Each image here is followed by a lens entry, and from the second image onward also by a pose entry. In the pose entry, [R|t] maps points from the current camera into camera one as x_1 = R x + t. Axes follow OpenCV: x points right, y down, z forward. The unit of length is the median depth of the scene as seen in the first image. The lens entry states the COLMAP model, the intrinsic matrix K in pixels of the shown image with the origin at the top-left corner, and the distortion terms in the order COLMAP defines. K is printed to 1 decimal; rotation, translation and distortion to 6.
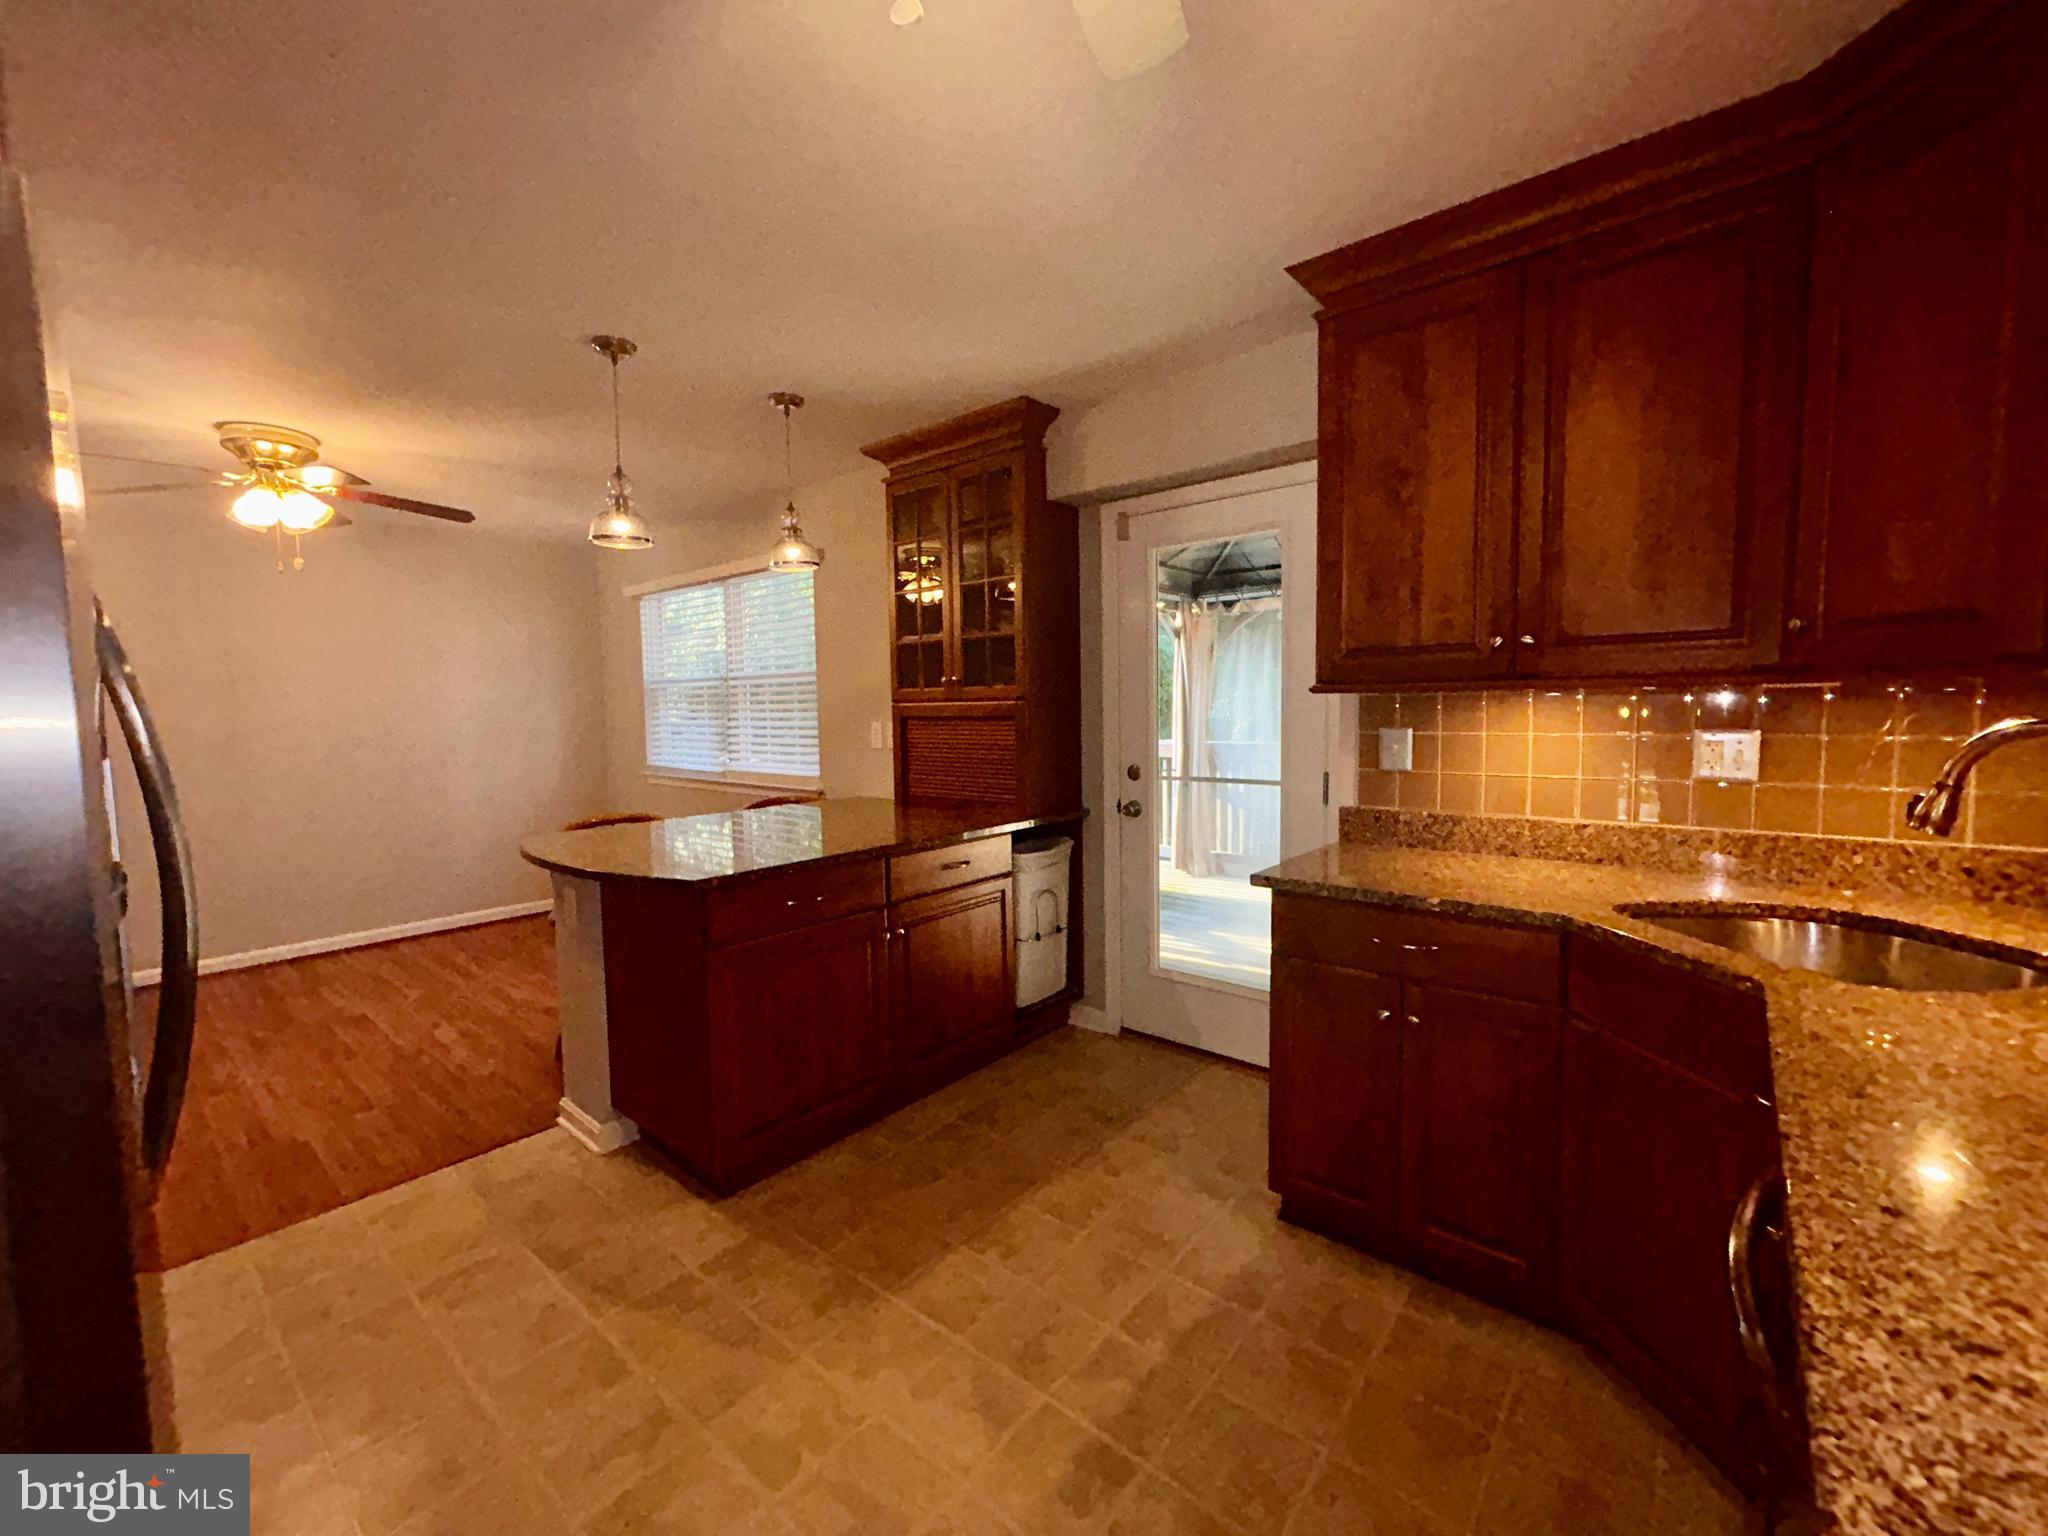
lens RADIAL K [[831.5, 0, 1024.0], [0, 831.5, 768.0], [0, 0, 1]] dist [0.001456, 0.000106]
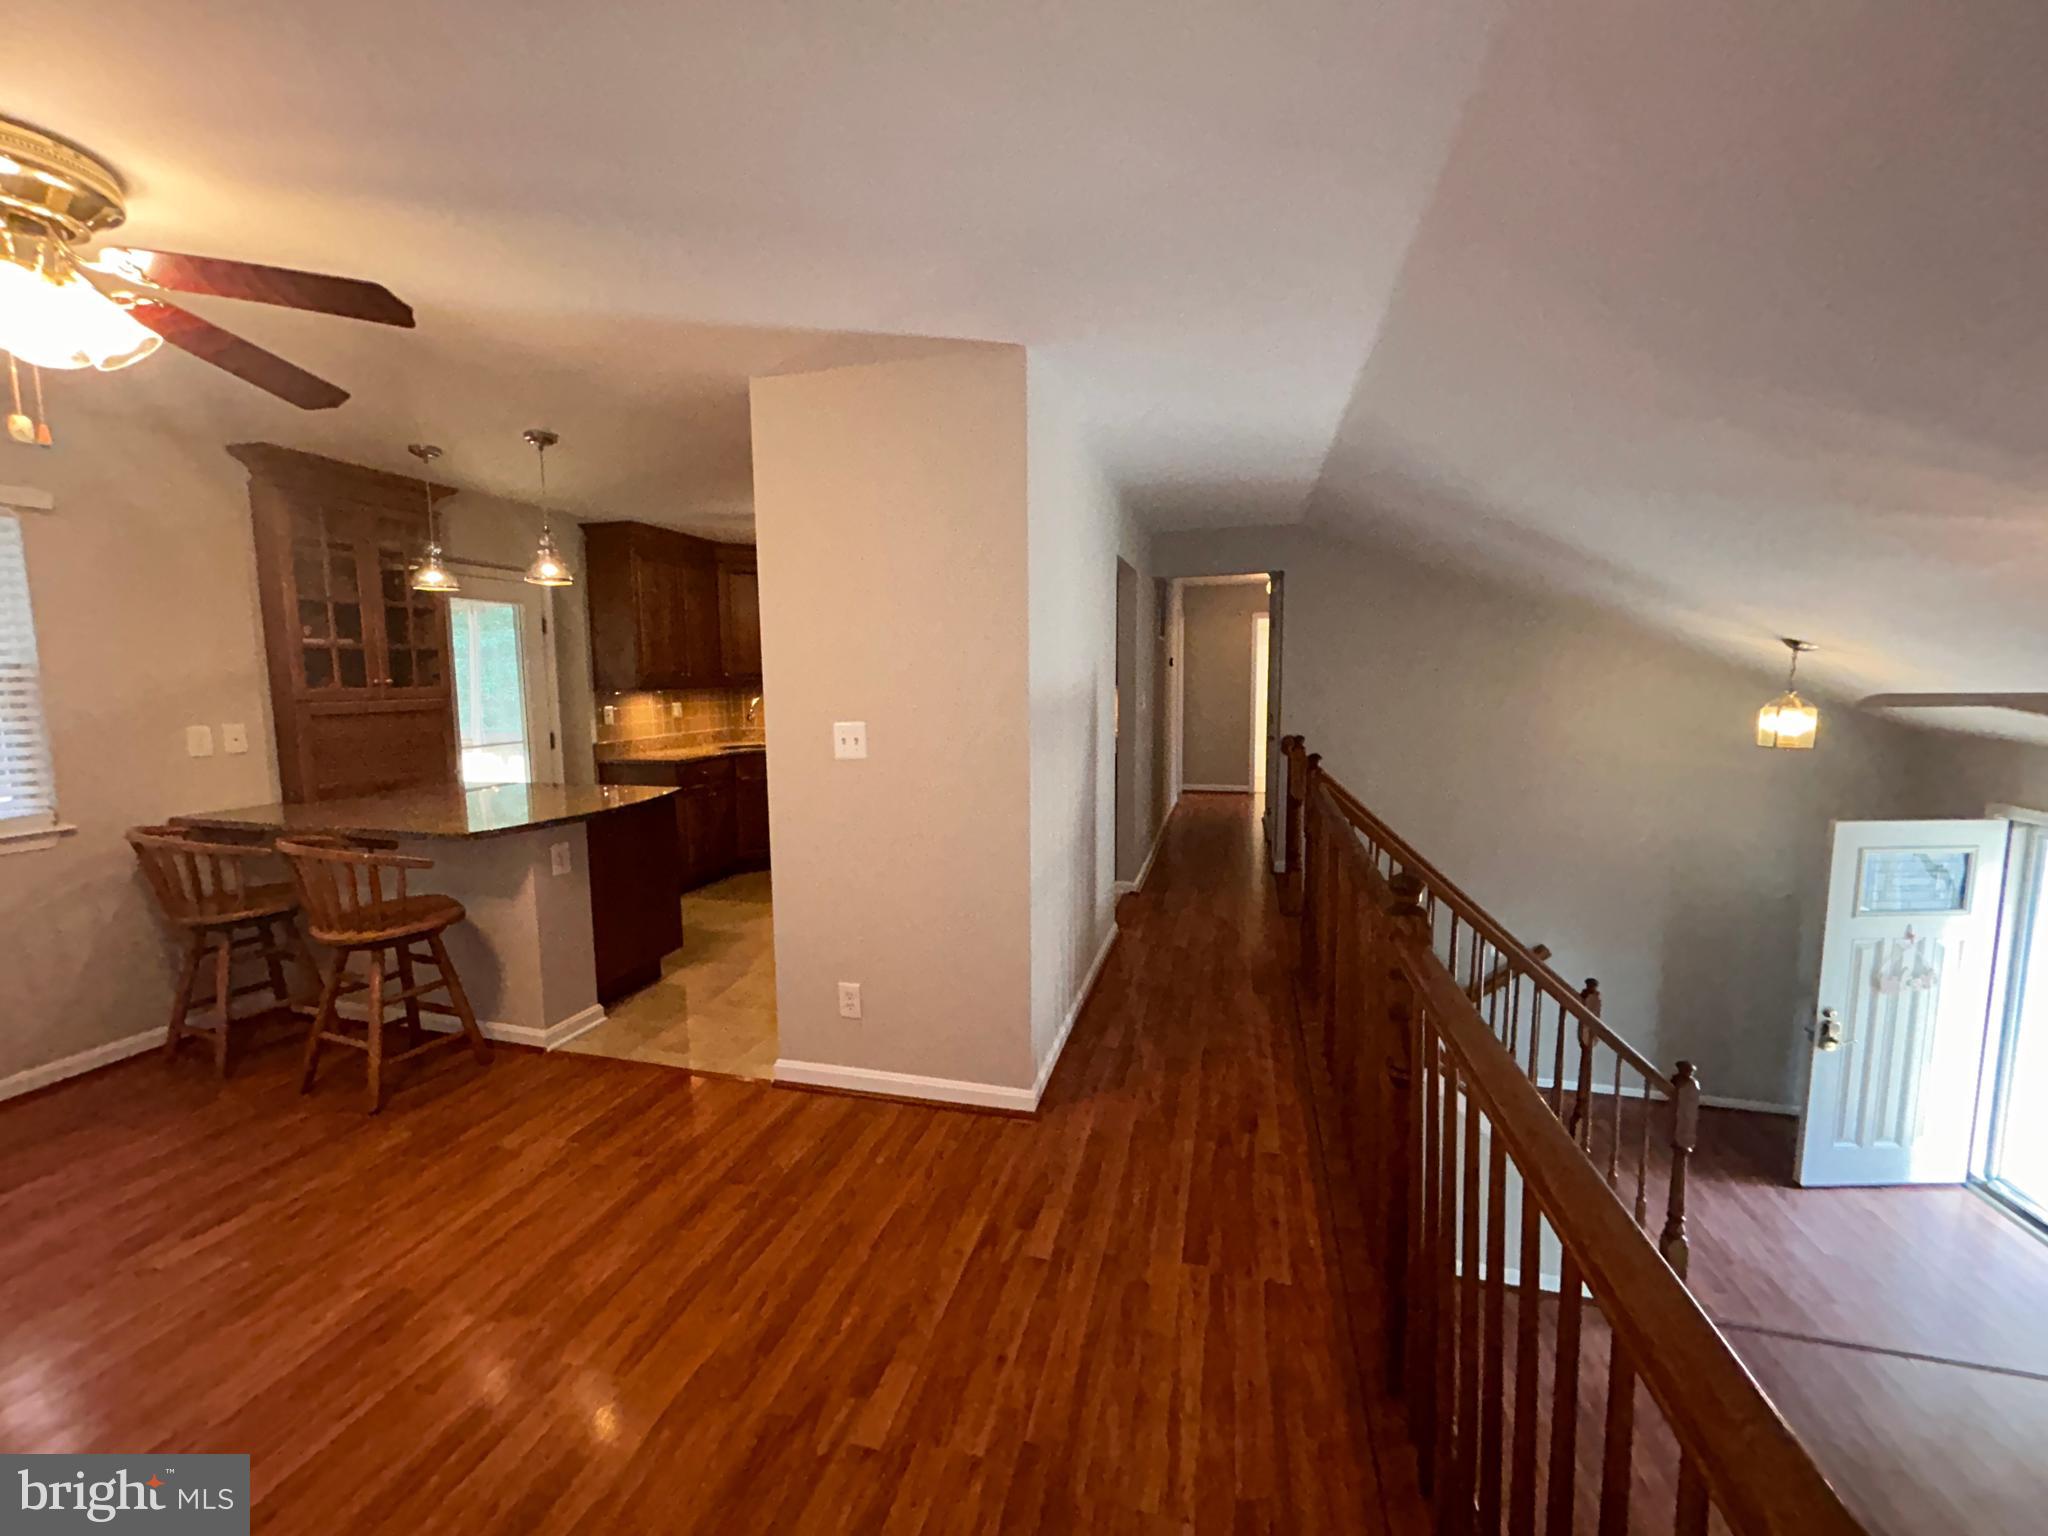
lens RADIAL K [[831.5, 0, 1024.0], [0, 831.5, 768.0], [0, 0, 1]] dist [0.001456, 0.000106]
pose [[-0.438055, -0.079239, 0.895449, -2.221866], [0.092665, 0.986821, 0.132657, -0.080082], [-0.894159, 0.141088, -0.424939, 0.991819]]
